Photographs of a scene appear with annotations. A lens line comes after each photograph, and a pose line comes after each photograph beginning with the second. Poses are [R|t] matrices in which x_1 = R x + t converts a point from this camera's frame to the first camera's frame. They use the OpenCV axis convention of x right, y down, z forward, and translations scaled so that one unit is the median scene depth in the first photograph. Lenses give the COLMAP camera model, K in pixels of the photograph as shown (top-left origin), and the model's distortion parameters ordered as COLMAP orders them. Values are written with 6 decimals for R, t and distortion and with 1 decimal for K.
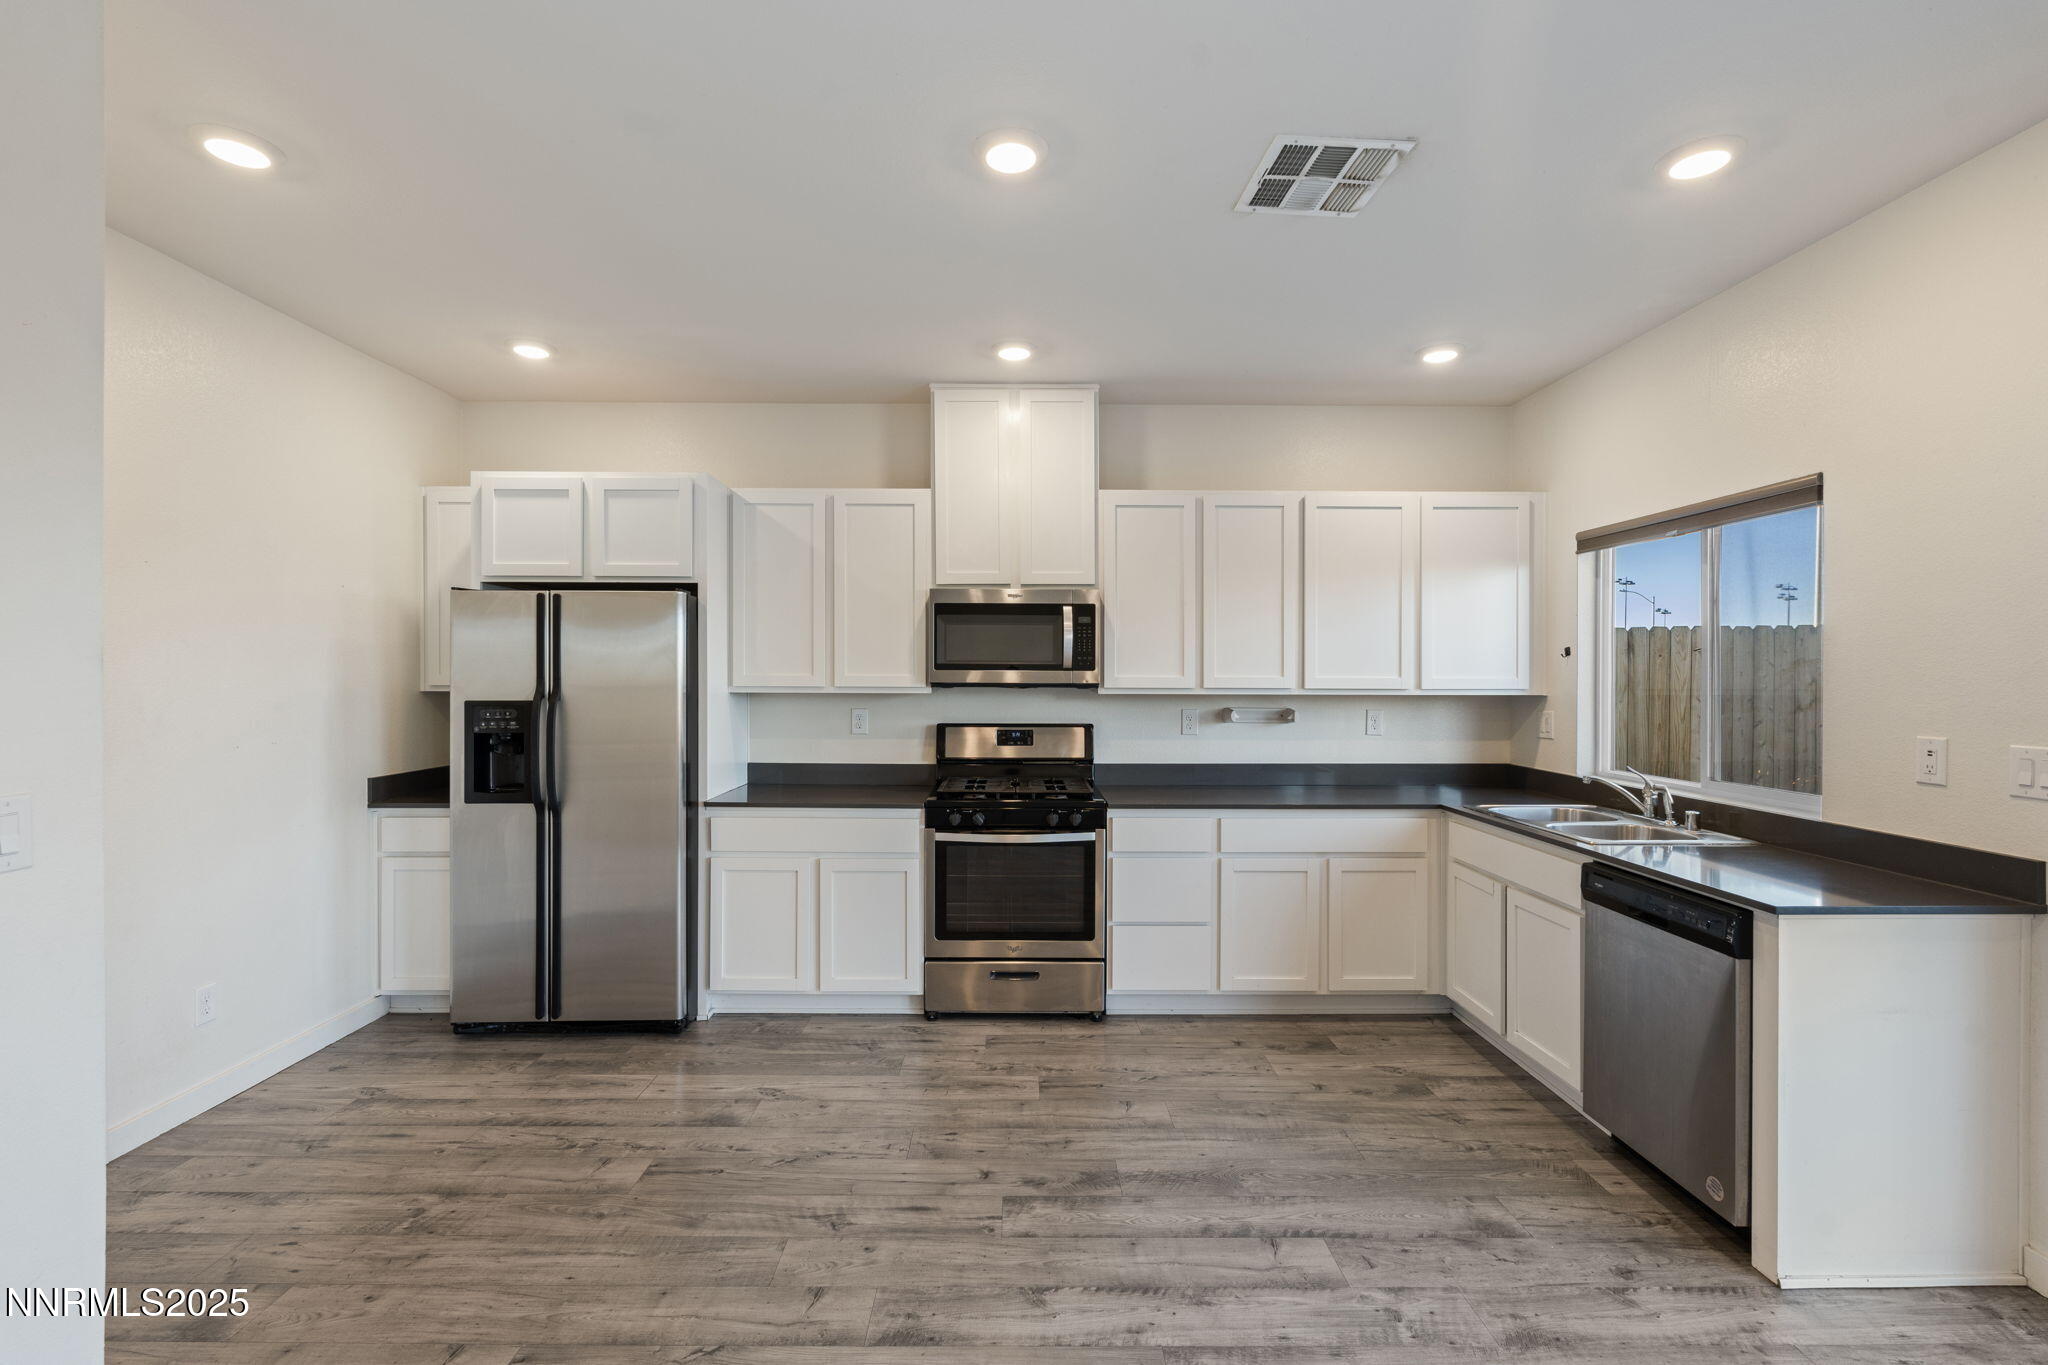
lens RADIAL K [[924.2, 0, 1009.9], [0, 924.2, 678.7], [0, 0, 1]] dist [-0.010841, 0.003764]
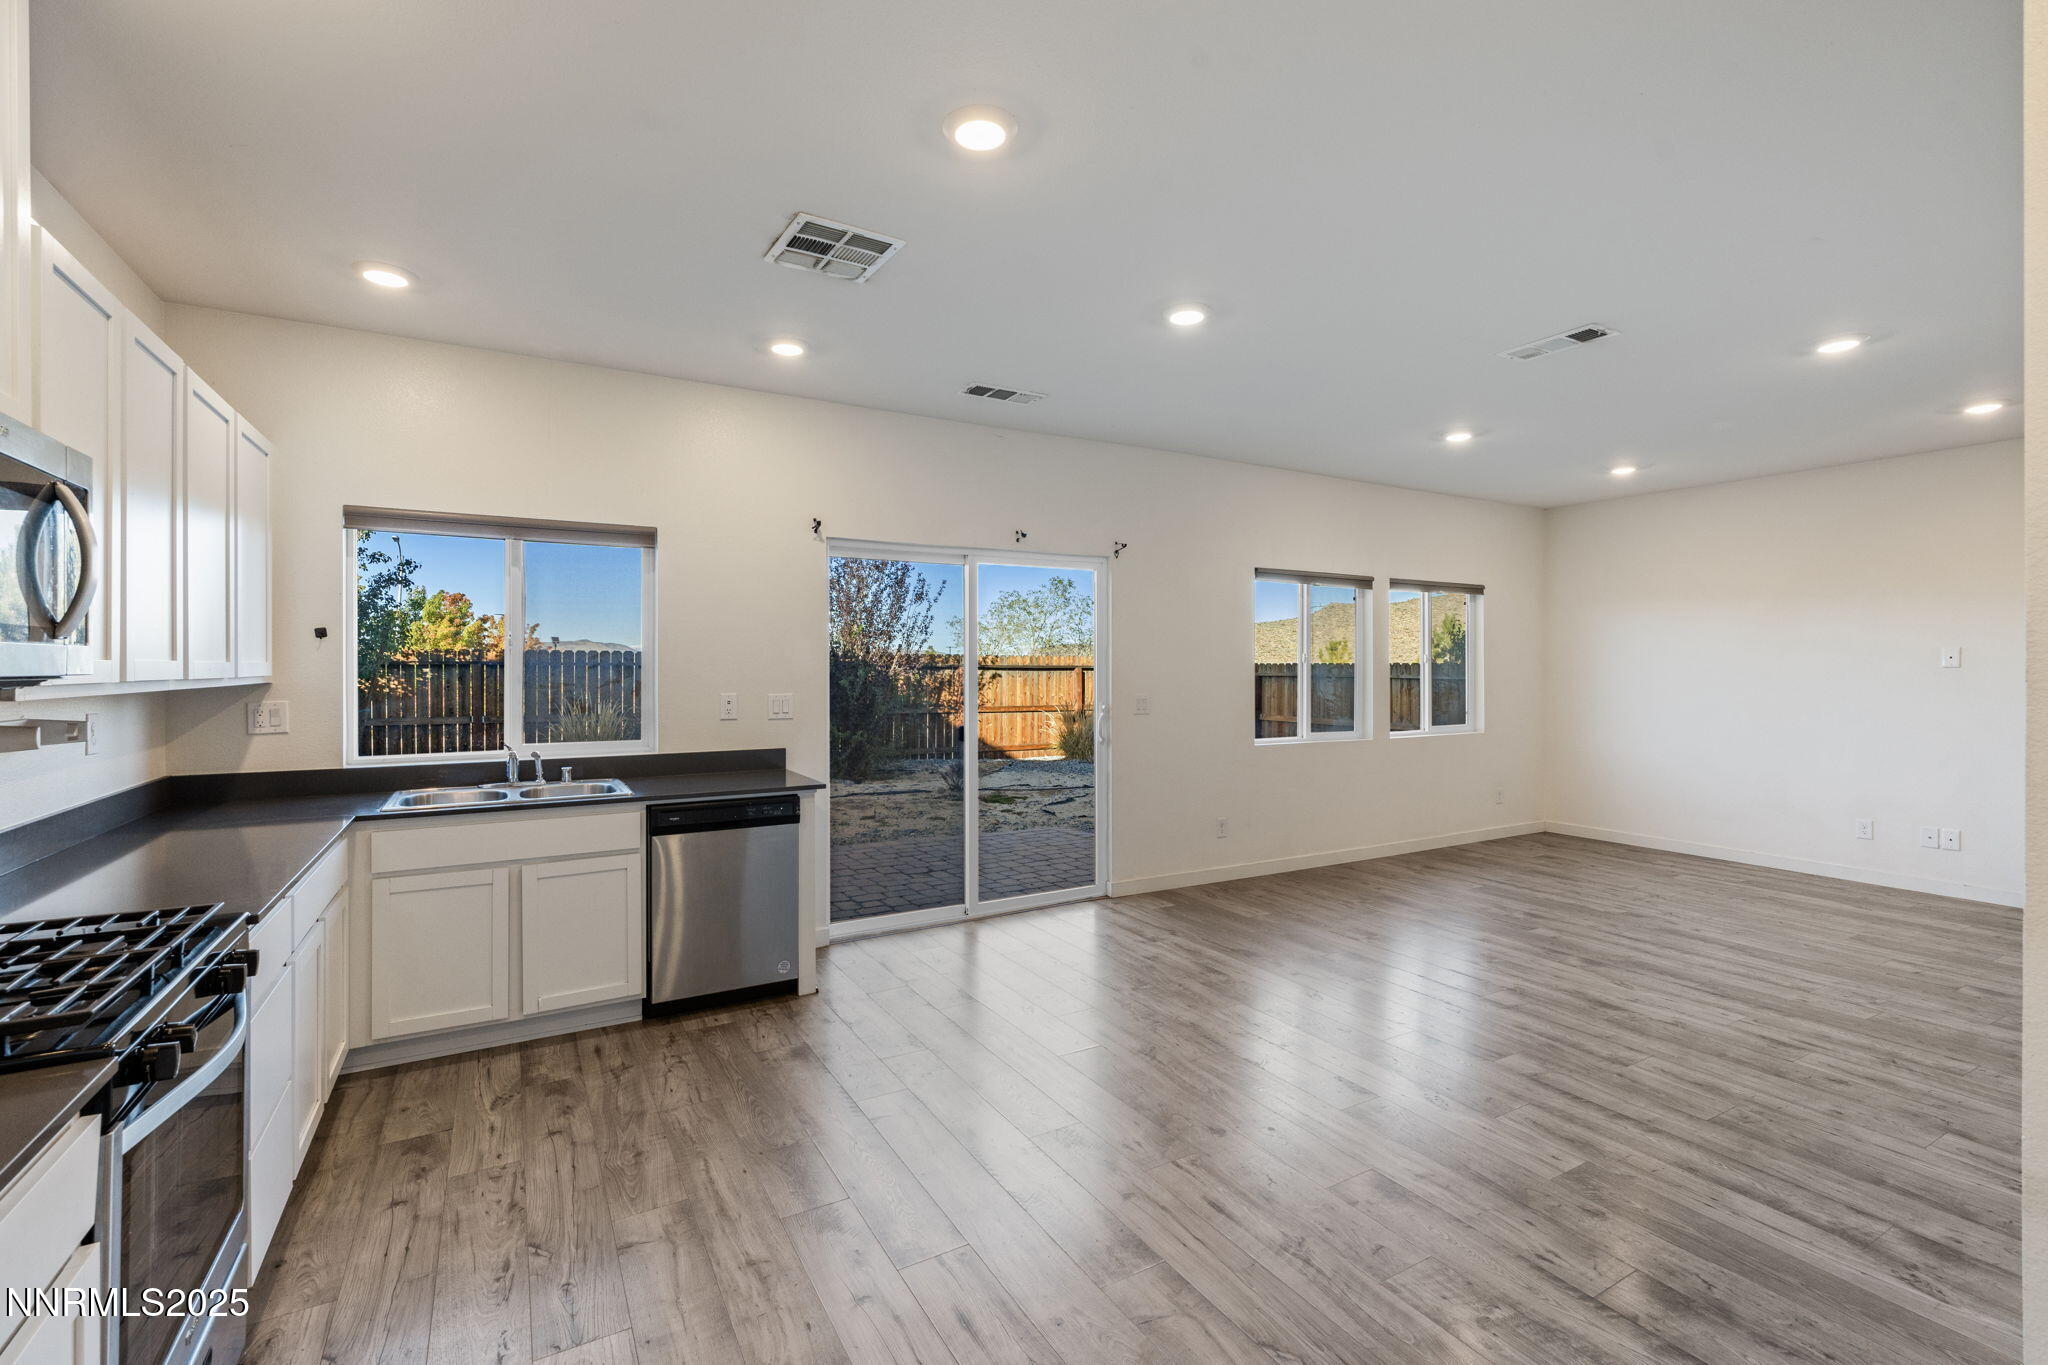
lens RADIAL K [[894.9, 0, 1035.4], [0, 894.9, 674.8], [0, 0, 1]] dist [0.001108, 0.001901]
pose [[-0.519465, -0.014120, 0.854375, -0.536633], [0.000088, 0.999863, 0.016578, -0.002908], [-0.854492, 0.008686, -0.519392, 0.912281]]
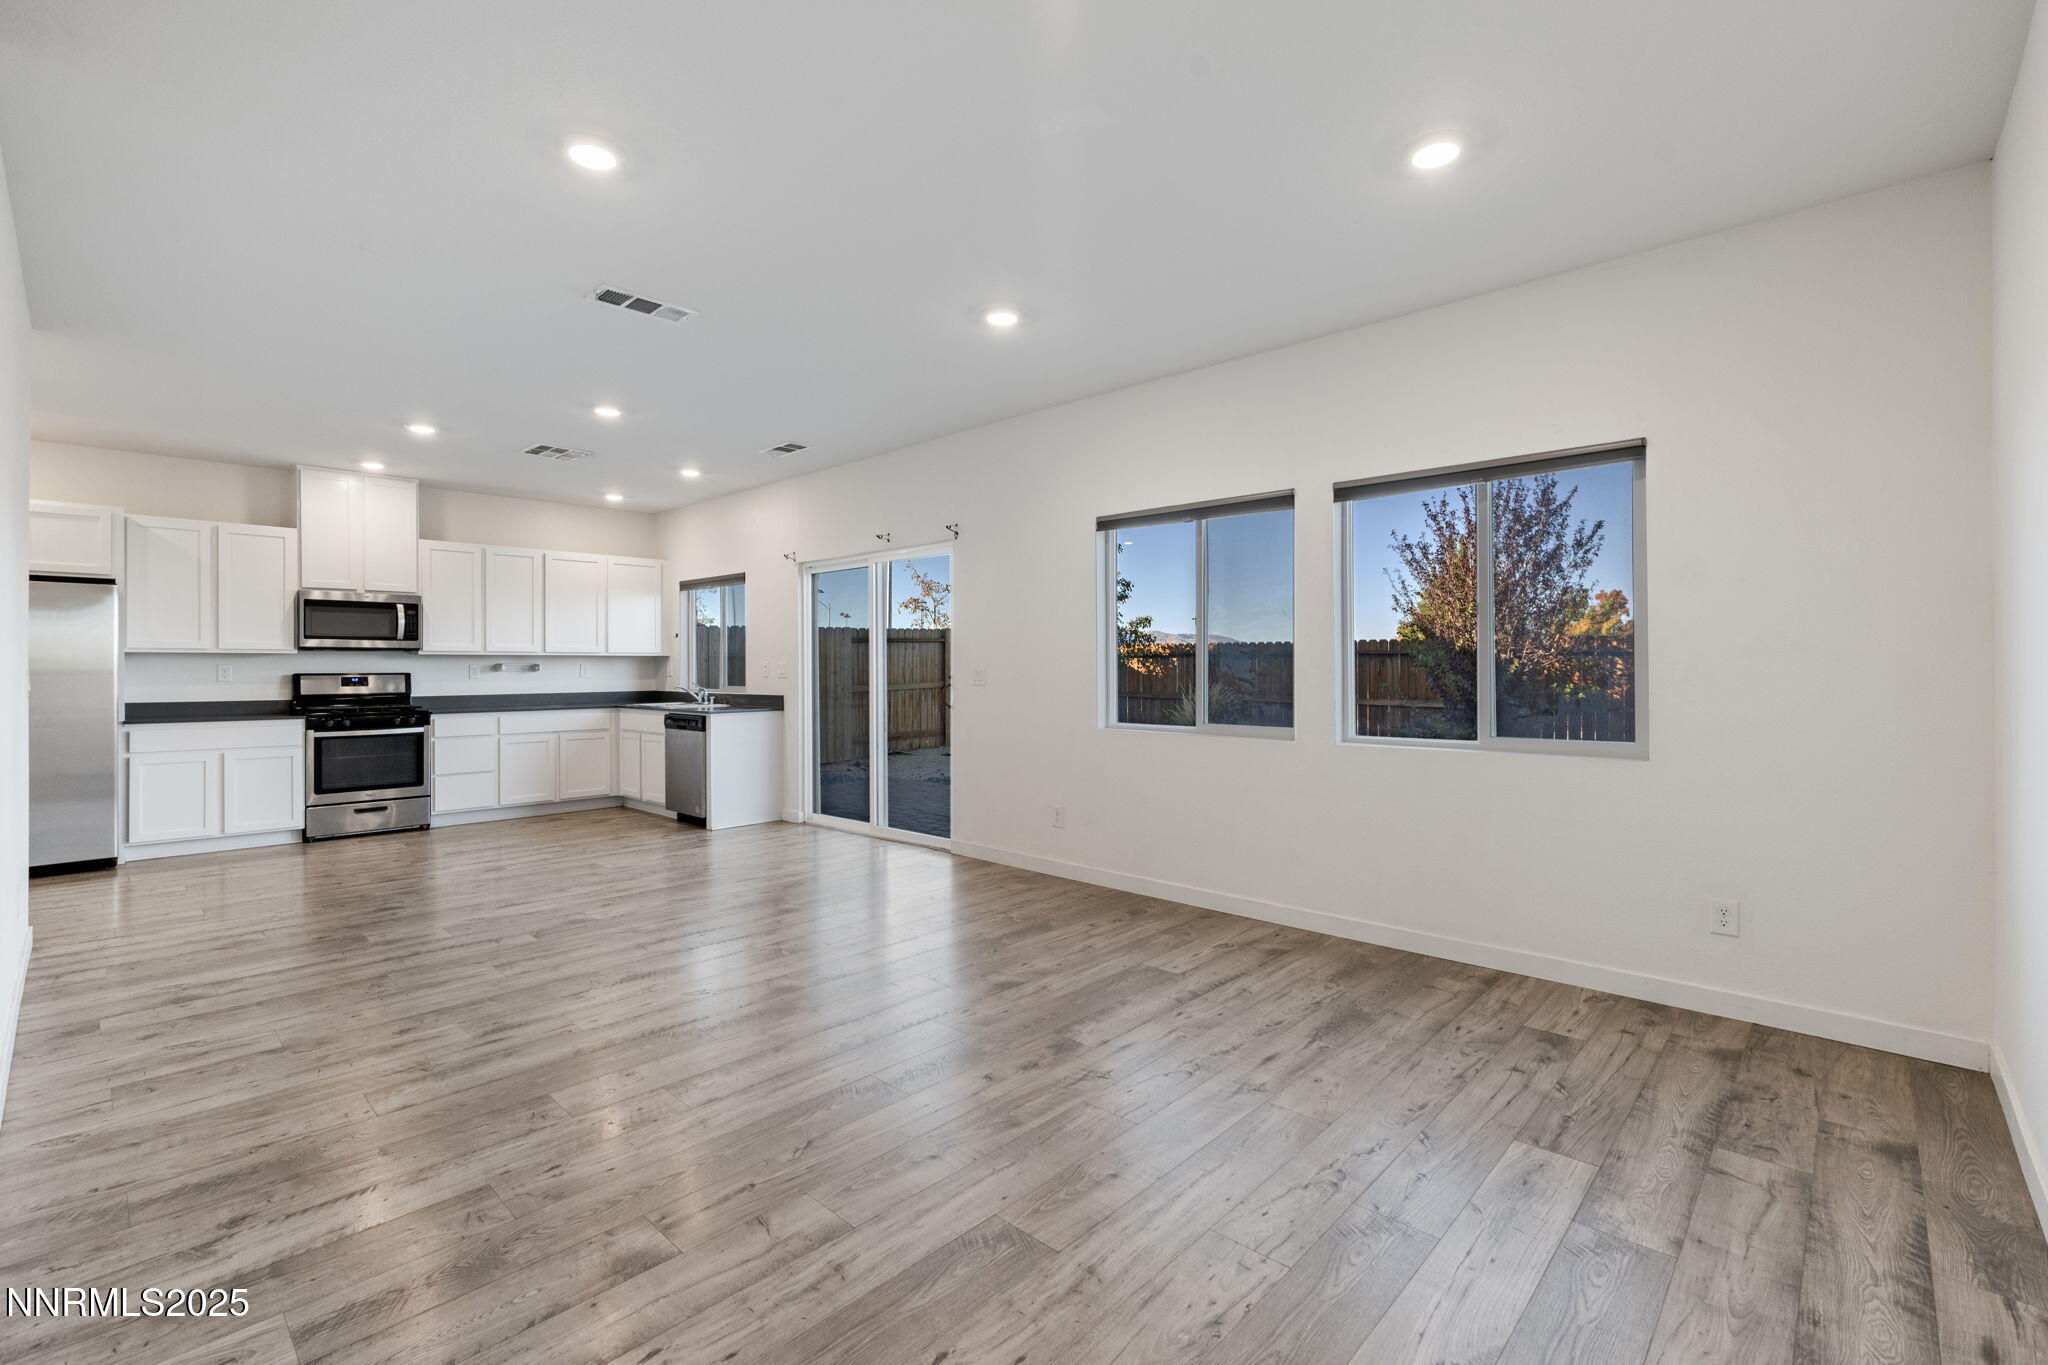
lens RADIAL K [[924.2, 0, 1063.3], [0, 924.2, 663.8], [0, 0, 1]] dist [-0.010841, 0.003764]
pose [[0.672495, -0.002814, 0.740096, -0.429484], [0.009975, 0.999936, -0.005262, 0.064473], [-0.740034, 0.010921, 0.672481, -1.244800]]
